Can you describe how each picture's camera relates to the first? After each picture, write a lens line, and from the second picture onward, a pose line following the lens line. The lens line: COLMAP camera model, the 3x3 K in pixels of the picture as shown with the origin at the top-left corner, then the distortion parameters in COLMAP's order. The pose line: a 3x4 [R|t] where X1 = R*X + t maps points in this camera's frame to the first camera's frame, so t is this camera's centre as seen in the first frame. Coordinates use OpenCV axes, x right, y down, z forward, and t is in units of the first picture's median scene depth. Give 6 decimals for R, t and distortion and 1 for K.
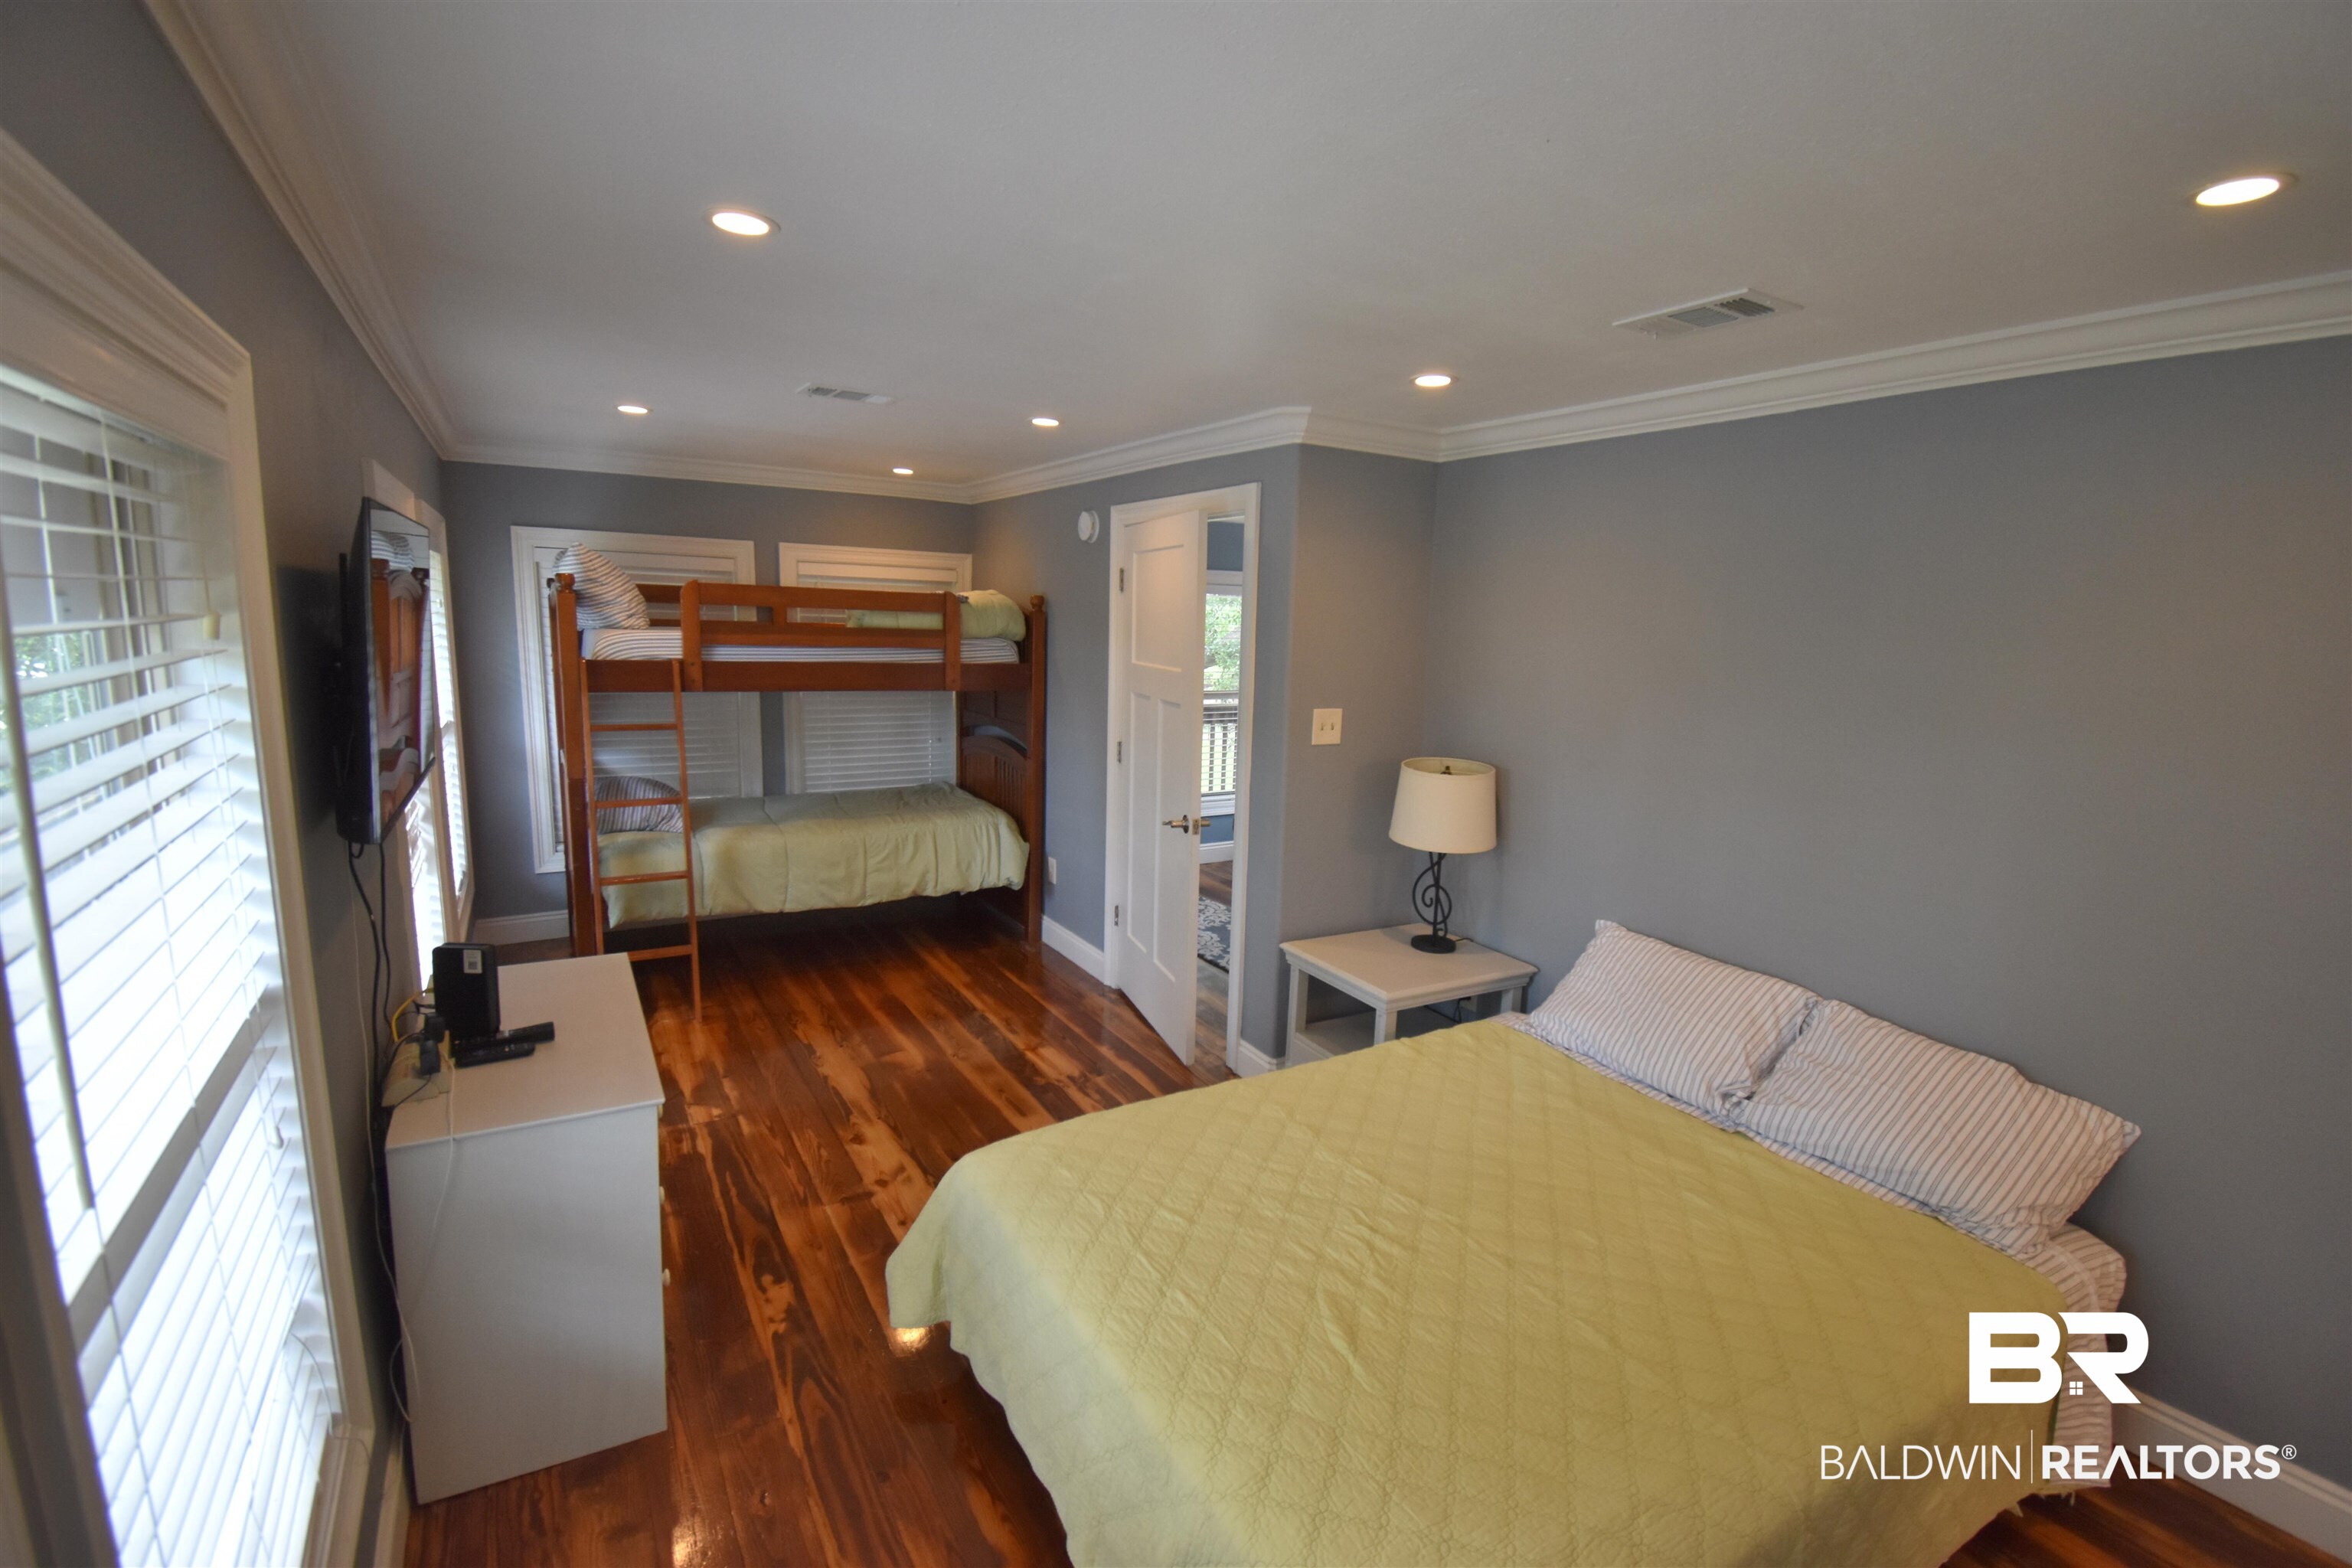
lens RADIAL K [[1044.0, 0, 1194.4], [0, 1044.0, 778.9], [0, 0, 1]] dist [0.004093, -0.014606]
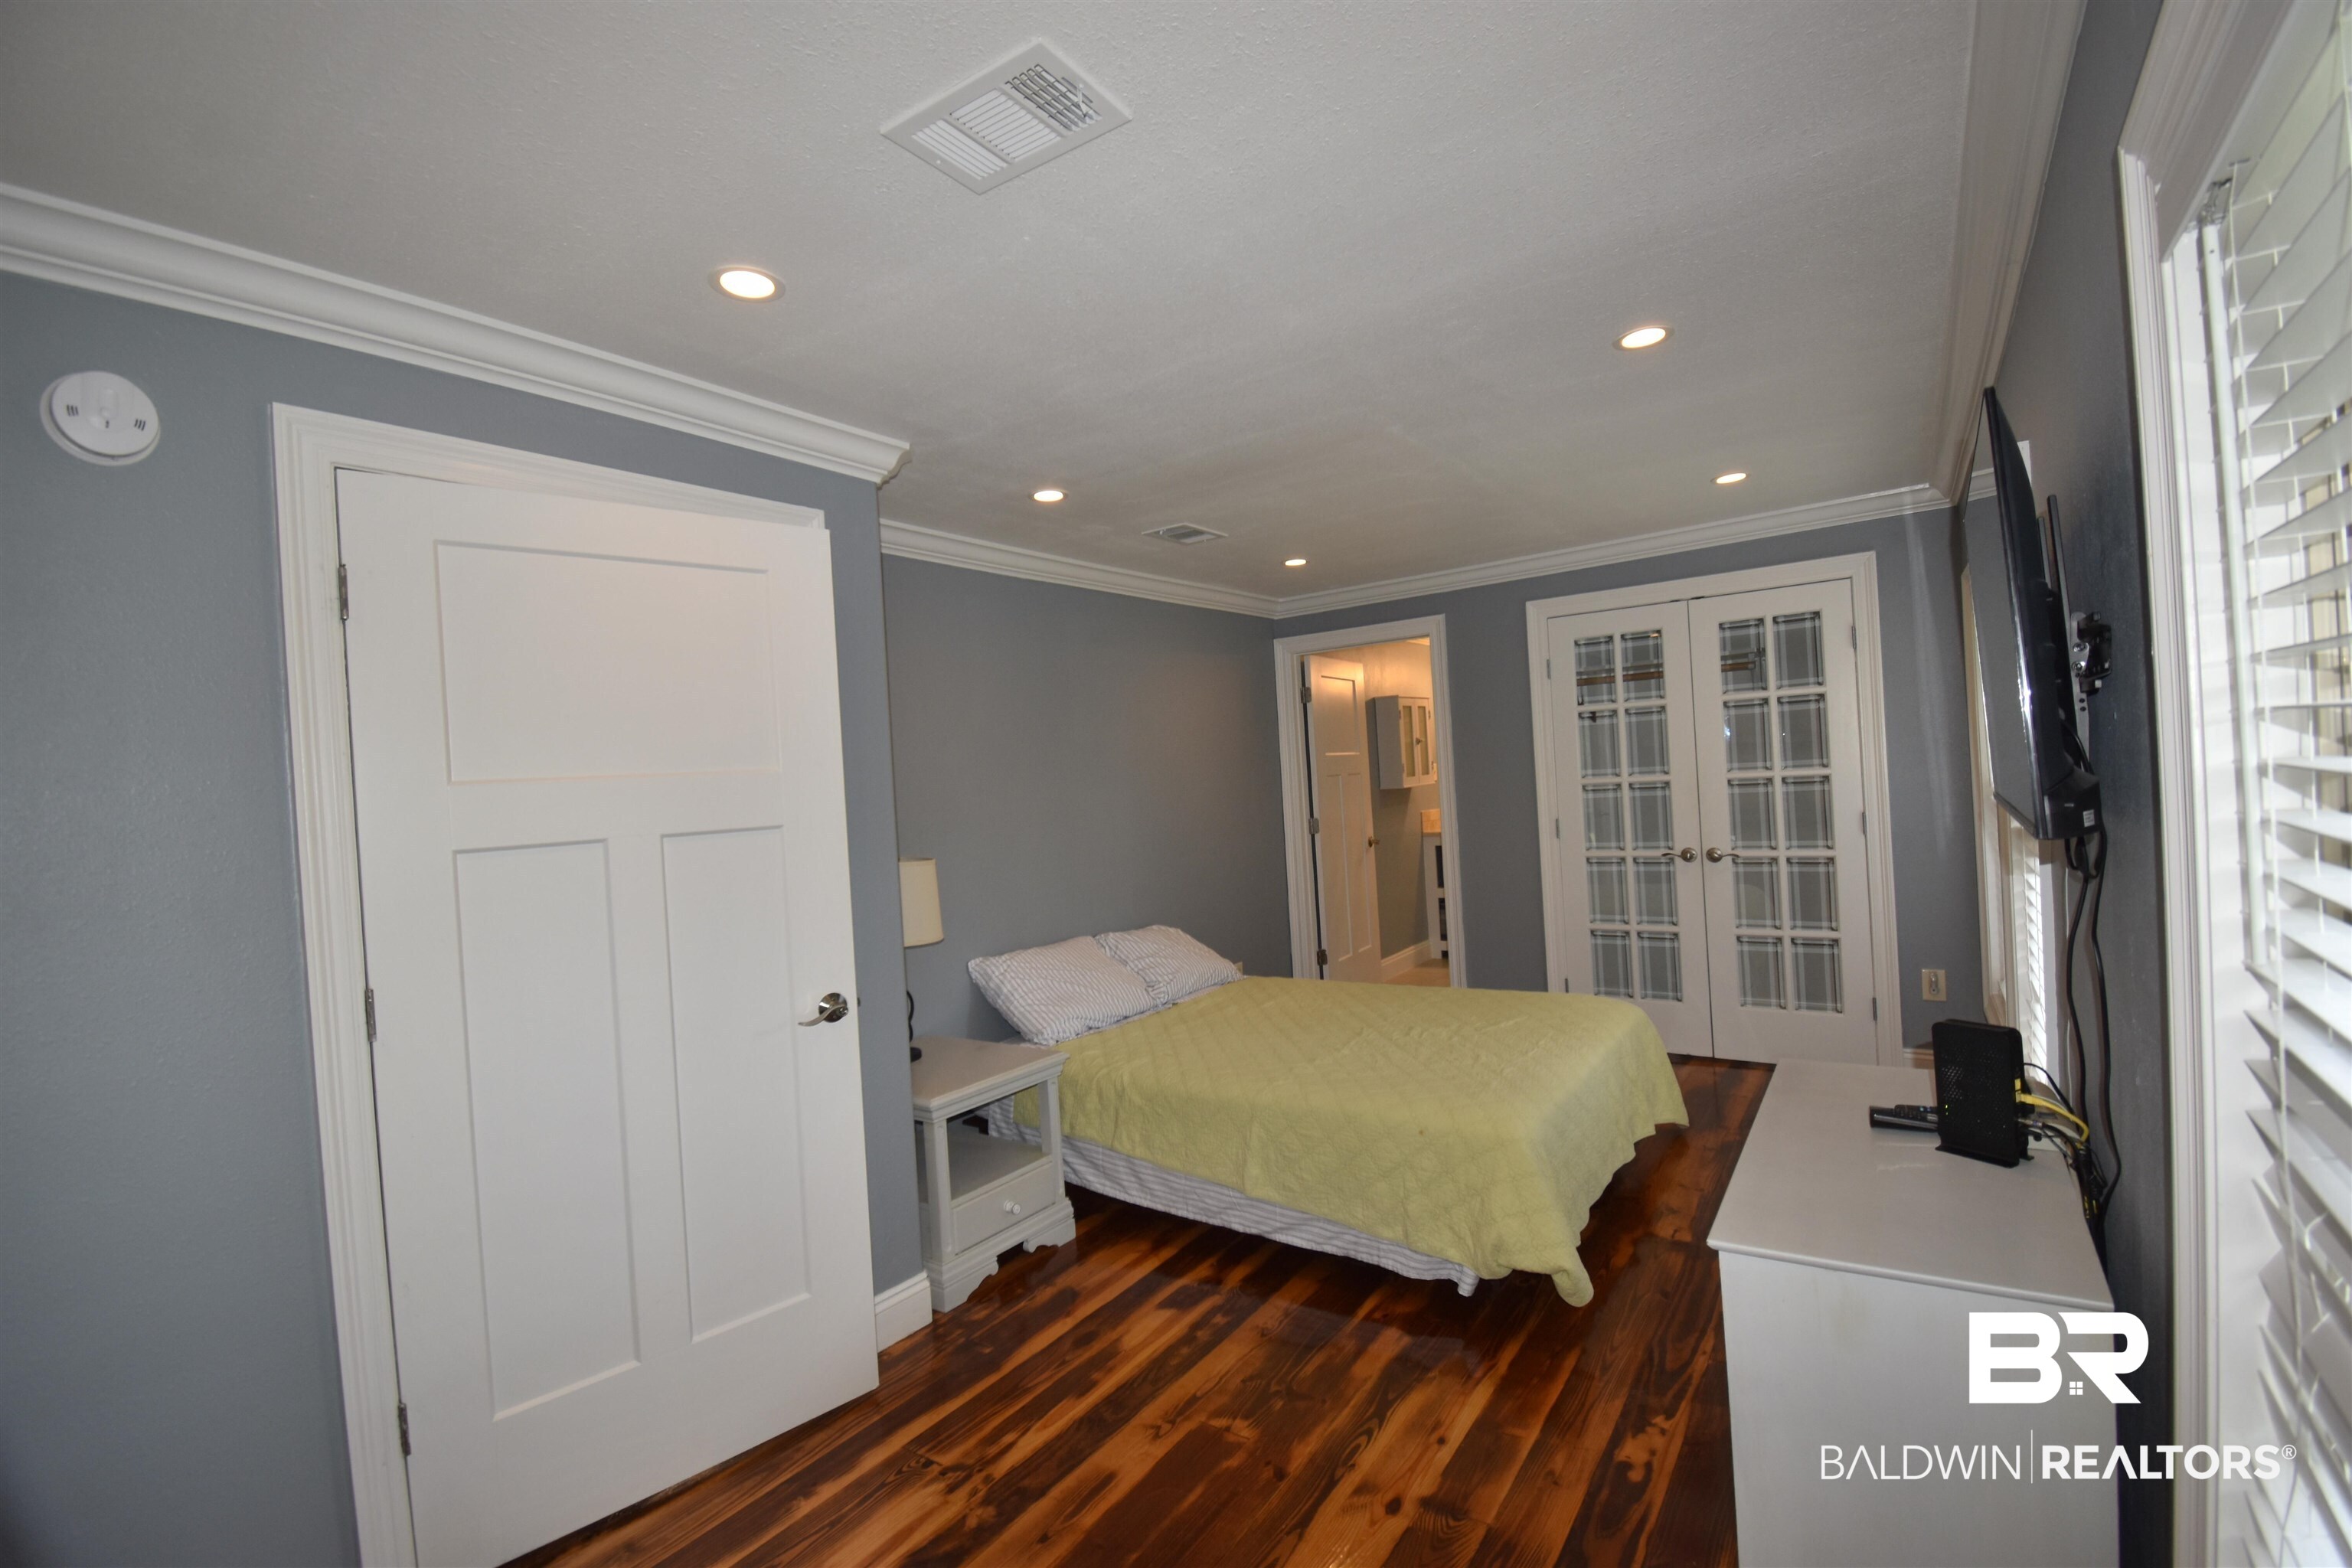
lens RADIAL K [[1044.0, 0, 1194.7], [0, 1044.0, 778.9], [0, 0, 1]] dist [0.004093, -0.014606]
pose [[-0.400656, -0.022766, 0.915946, -0.973417], [0.188260, 0.976315, 0.106616, -0.171279], [-0.896679, 0.215153, -0.386881, 1.478332]]
